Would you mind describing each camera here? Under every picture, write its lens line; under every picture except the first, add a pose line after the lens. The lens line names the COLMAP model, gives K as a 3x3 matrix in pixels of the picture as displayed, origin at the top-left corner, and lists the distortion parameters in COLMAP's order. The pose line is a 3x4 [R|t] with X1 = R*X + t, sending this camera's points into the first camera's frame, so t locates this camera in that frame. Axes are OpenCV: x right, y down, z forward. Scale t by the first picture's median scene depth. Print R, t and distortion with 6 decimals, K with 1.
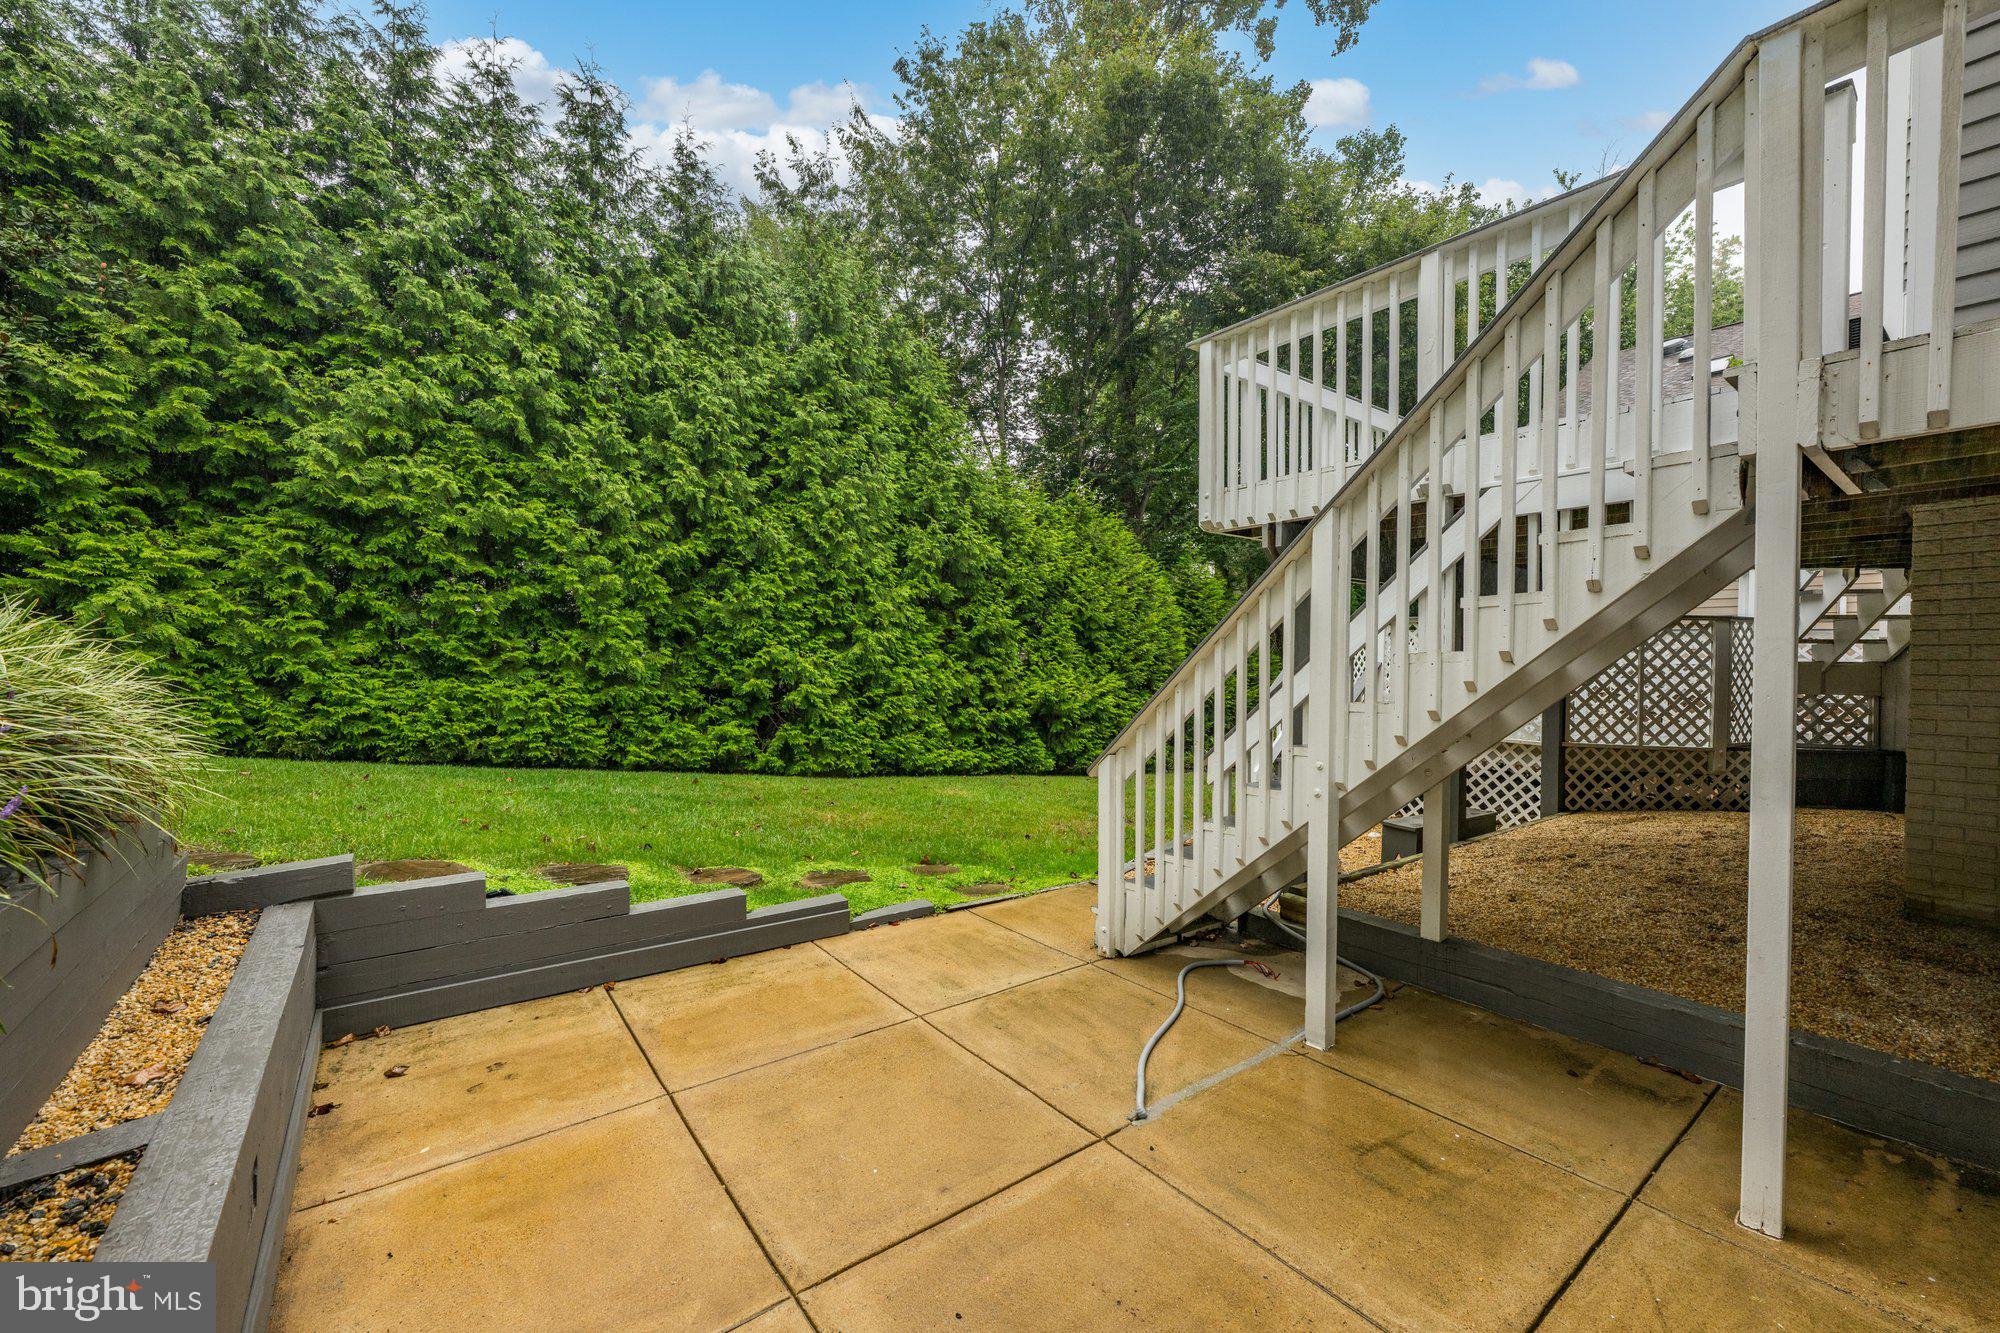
lens RADIAL K [[796.6, 0, 1000.9], [0, 796.6, 661.0], [0, 0, 1]] dist [0.000875, 0.000452]
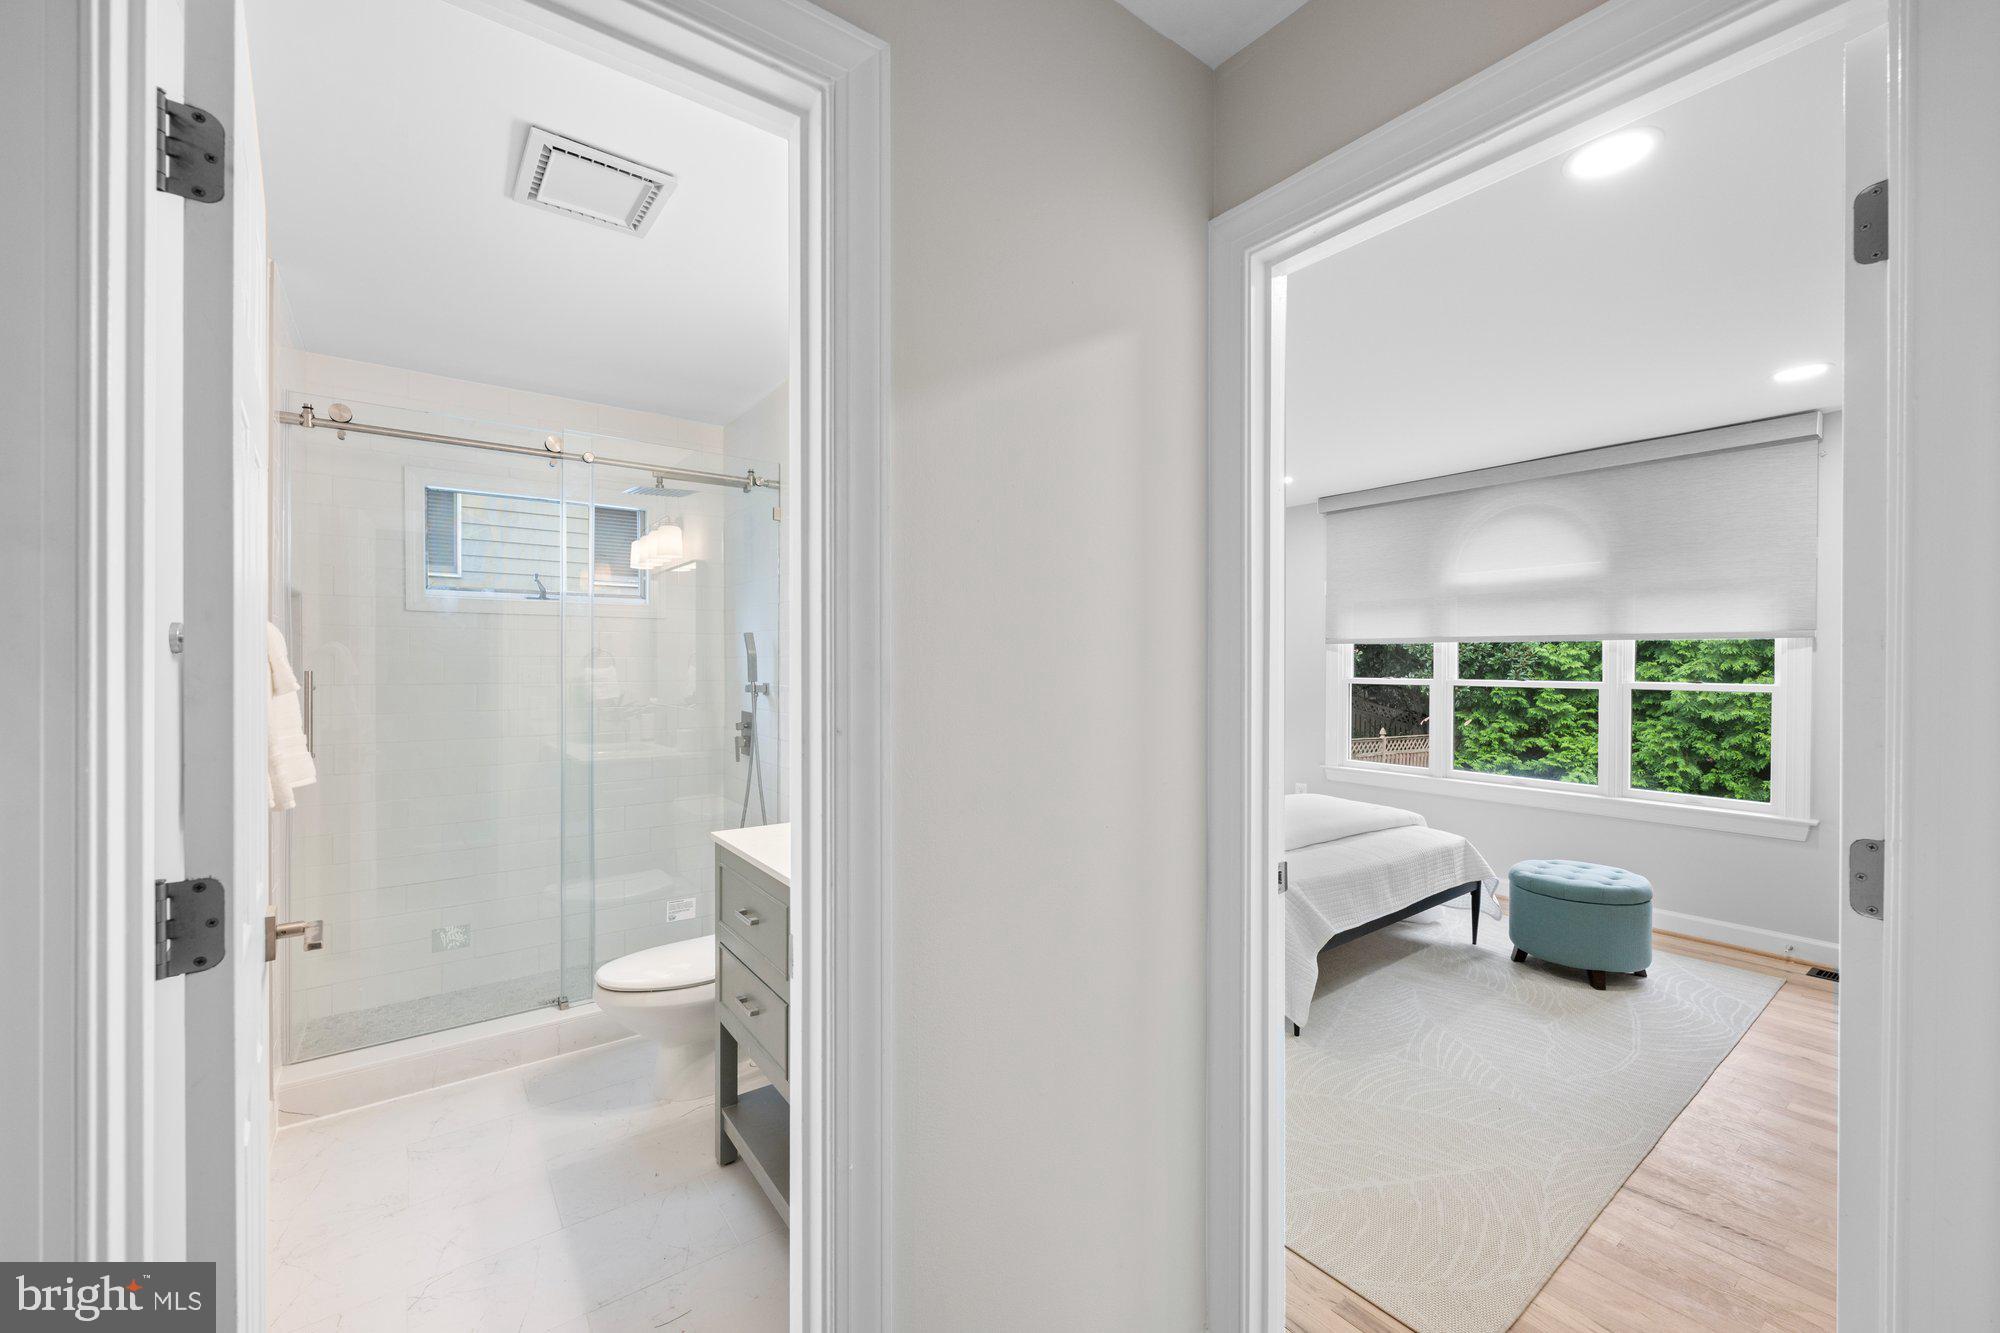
lens RADIAL K [[781.2, 0, 1000.0], [0, 781.2, 666.5], [0, 0, 1]] dist [0.000906, 0.000179]
pose [[-0.008370, -0.005153, -0.999952, 0.569395], [-0.007559, 0.999958, -0.005090, -0.247166], [0.999936, 0.007516, -0.008408, -0.258440]]
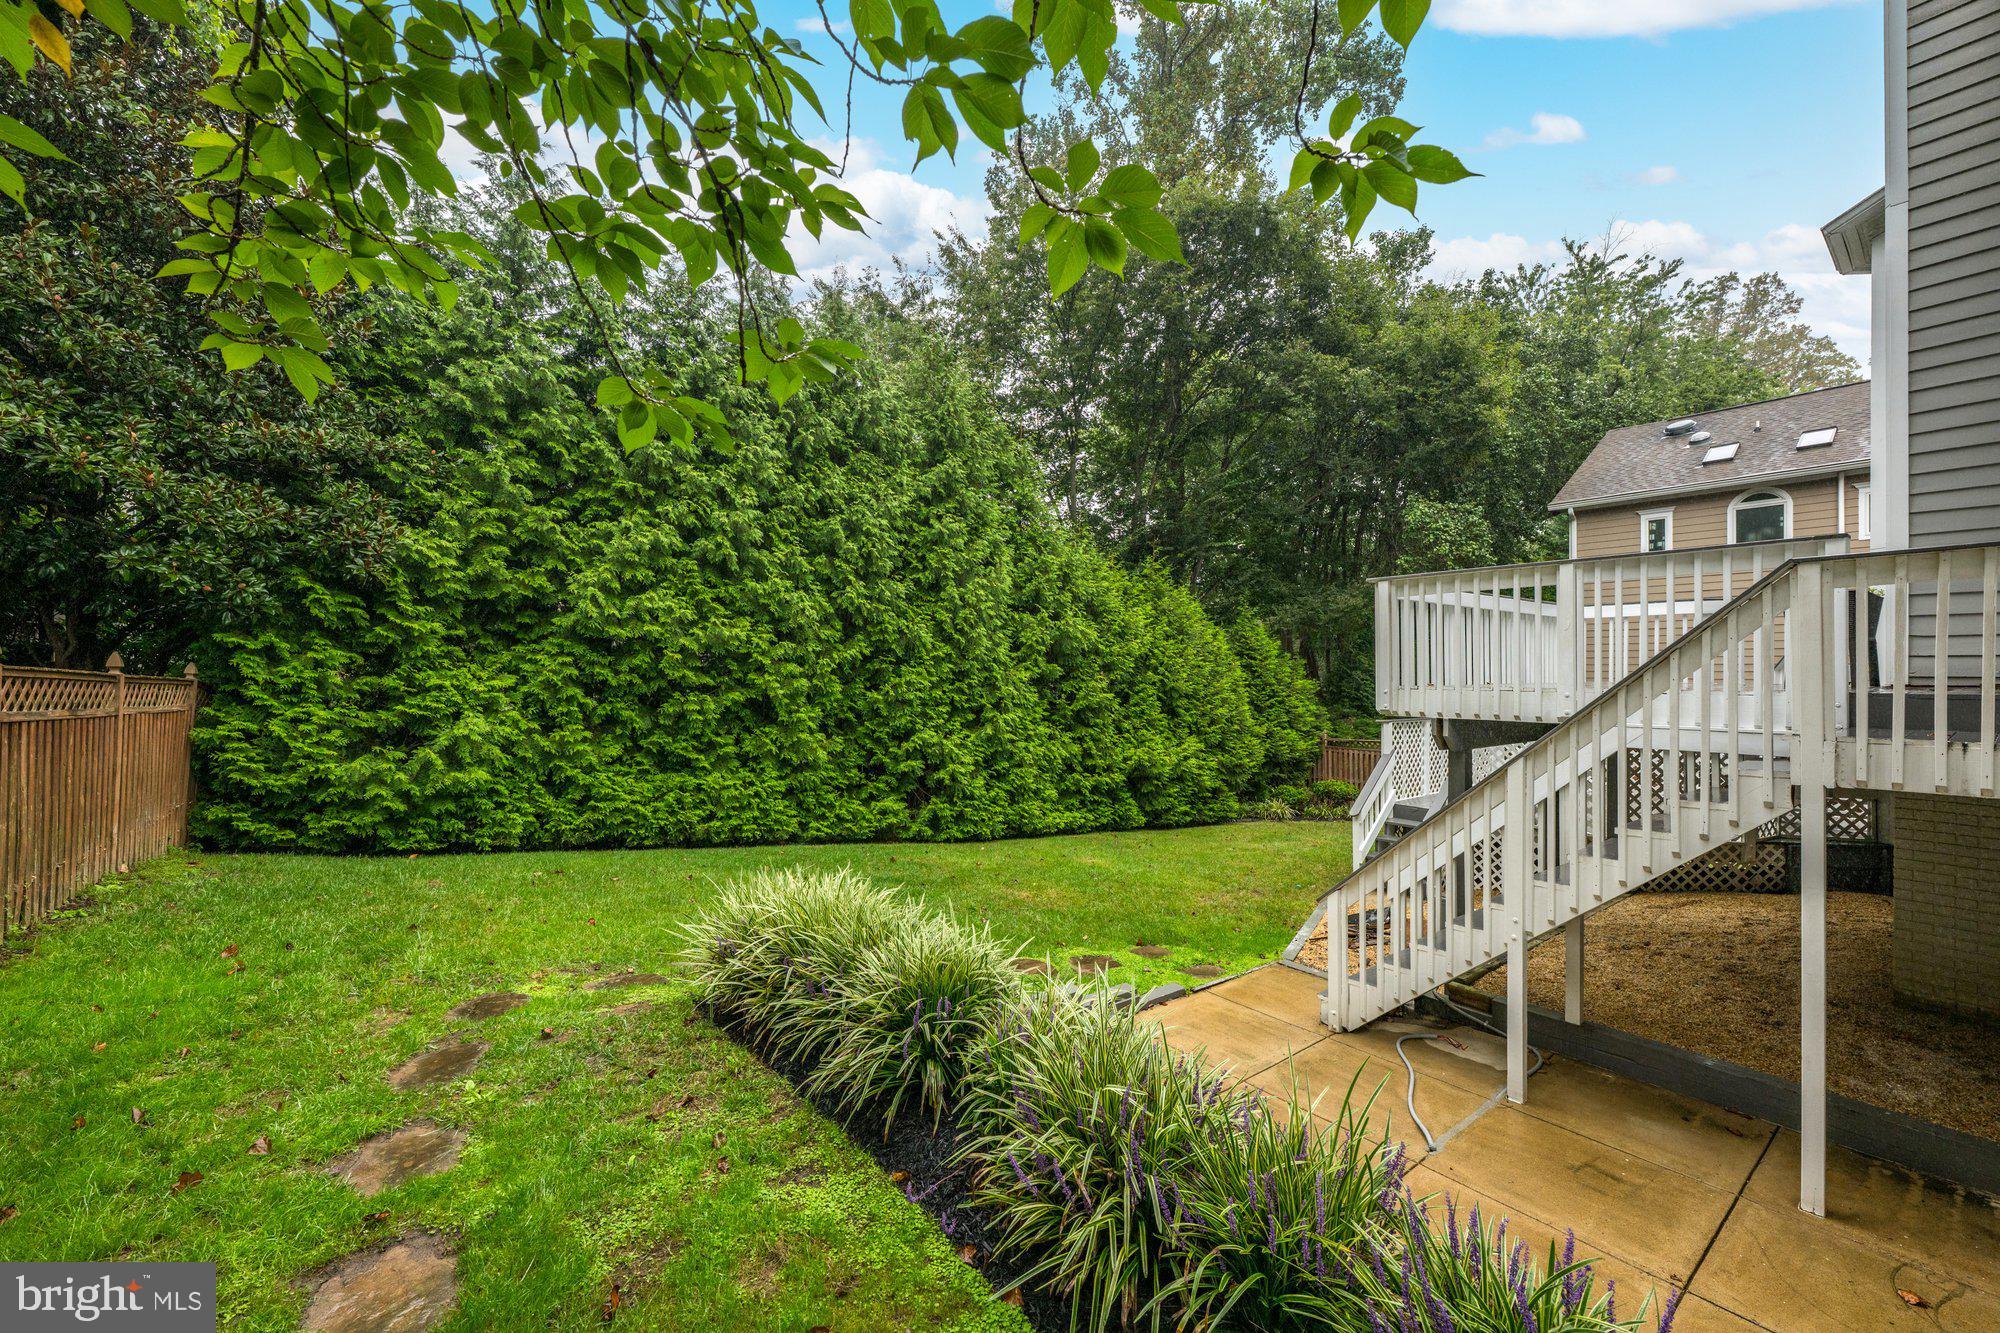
lens RADIAL K [[796.6, 0, 1000.9], [0, 796.6, 661.0], [0, 0, 1]] dist [0.000875, 0.000452]
pose [[0.999973, -0.007278, 0.000241, -0.204150], [0.007280, 0.999862, -0.014928, -0.121594], [-0.000132, 0.014930, 0.999889, -0.192228]]
